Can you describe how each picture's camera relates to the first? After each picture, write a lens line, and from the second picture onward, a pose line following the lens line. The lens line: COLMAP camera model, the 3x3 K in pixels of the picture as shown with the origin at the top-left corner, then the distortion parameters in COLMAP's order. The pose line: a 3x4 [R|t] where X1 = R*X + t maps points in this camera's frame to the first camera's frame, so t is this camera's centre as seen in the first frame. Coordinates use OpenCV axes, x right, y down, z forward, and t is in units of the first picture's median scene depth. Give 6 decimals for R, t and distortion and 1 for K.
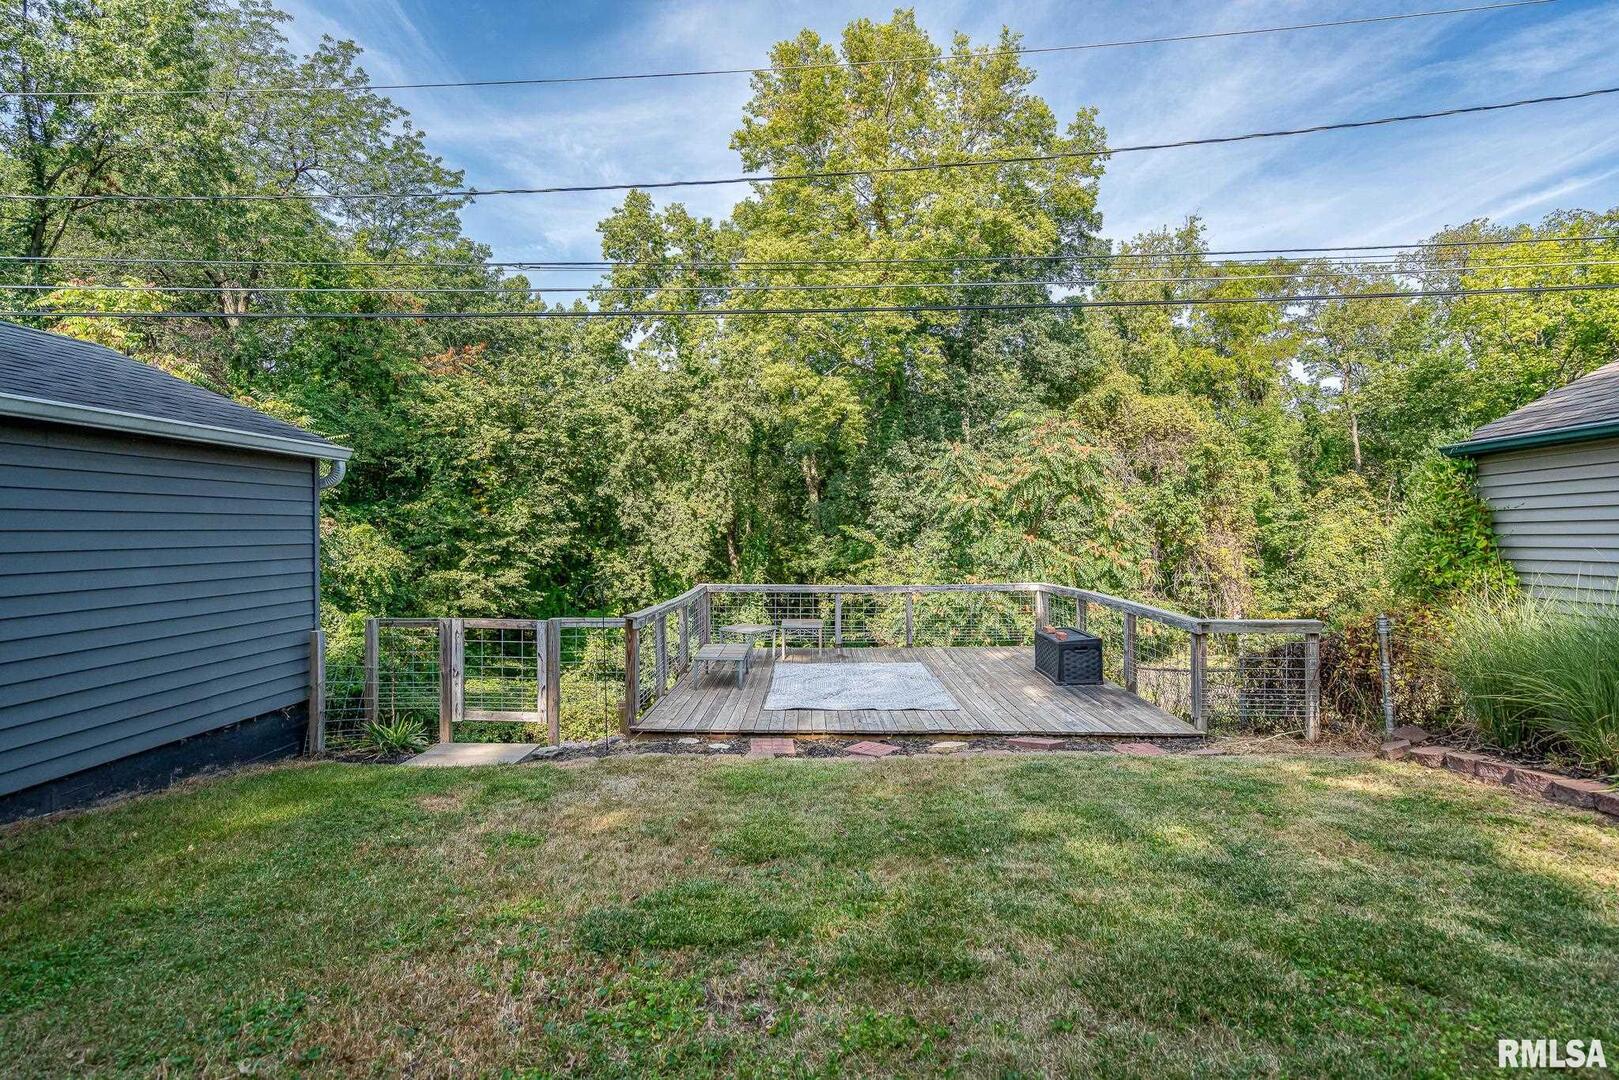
lens RADIAL K [[766.0, 0, 809.5], [0, 766.0, 540.0], [0, 0, 1]] dist [-0.000978, -0.000131]
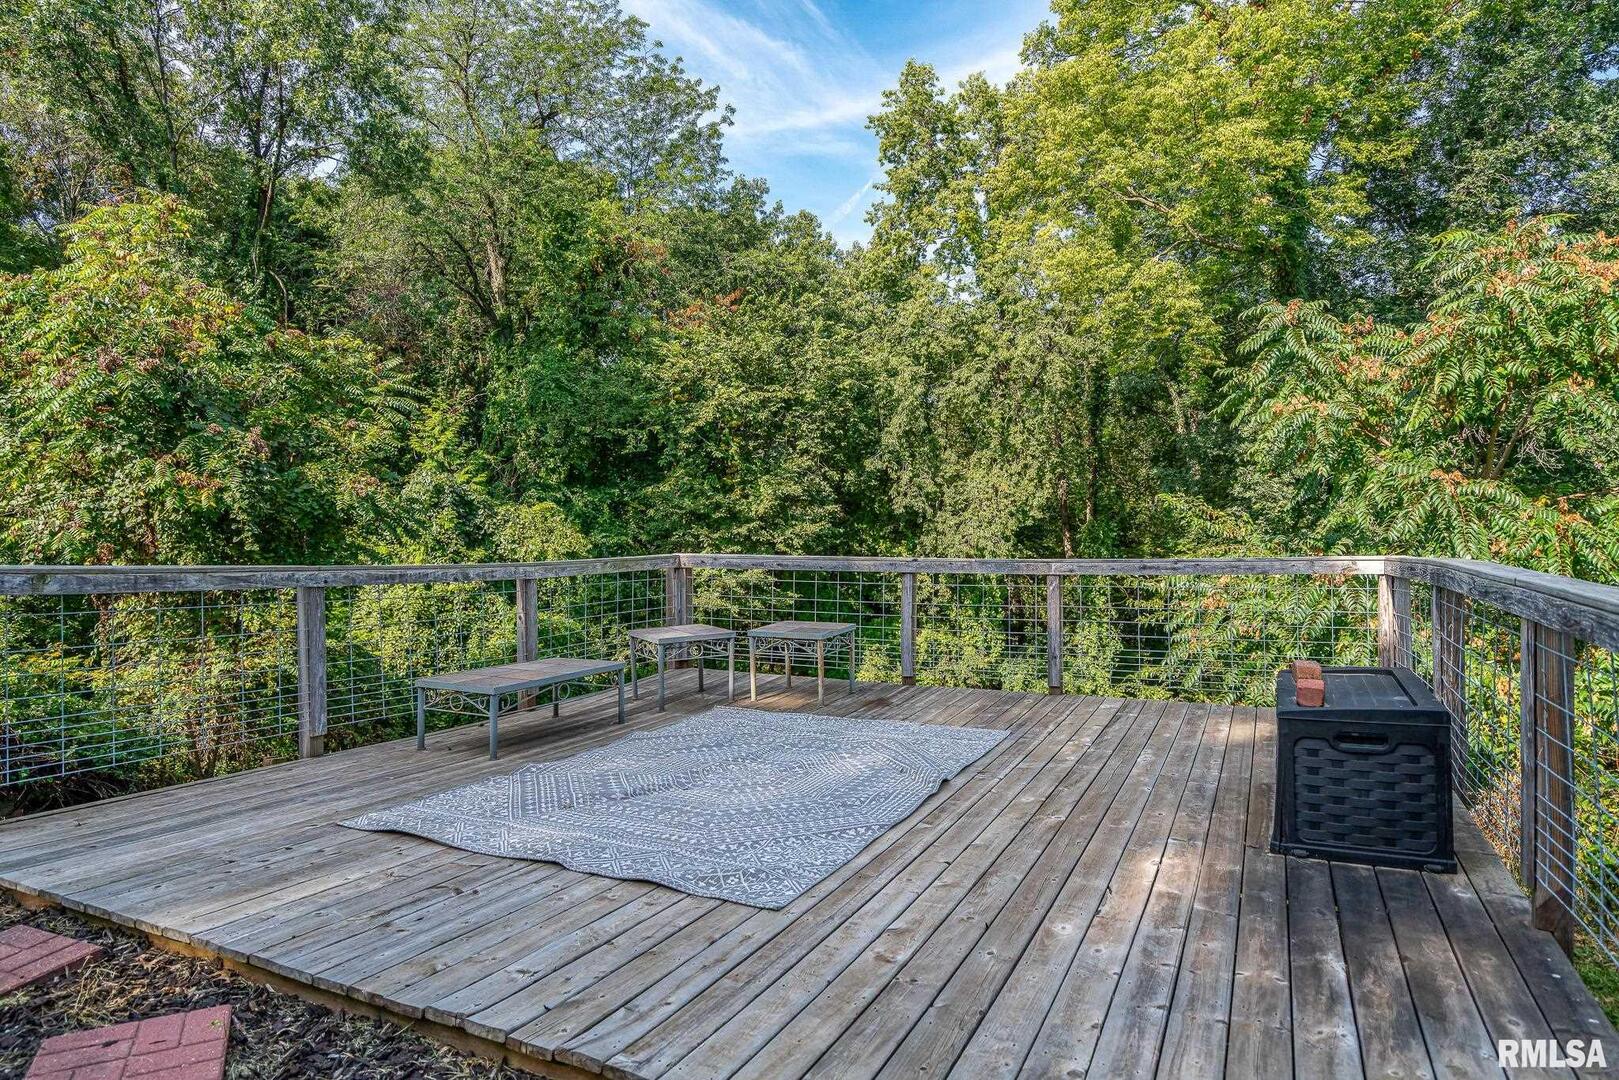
lens RADIAL K [[919.2, 0, 809.5], [0, 919.2, 540.0], [0, 0, 1]] dist [0.007971, 0.000128]
pose [[0.899613, 0.000989, -0.436688, 0.076830], [-0.003055, 0.999987, -0.004029, 0.015883], [0.436678, 0.004959, 0.899604, 0.141517]]
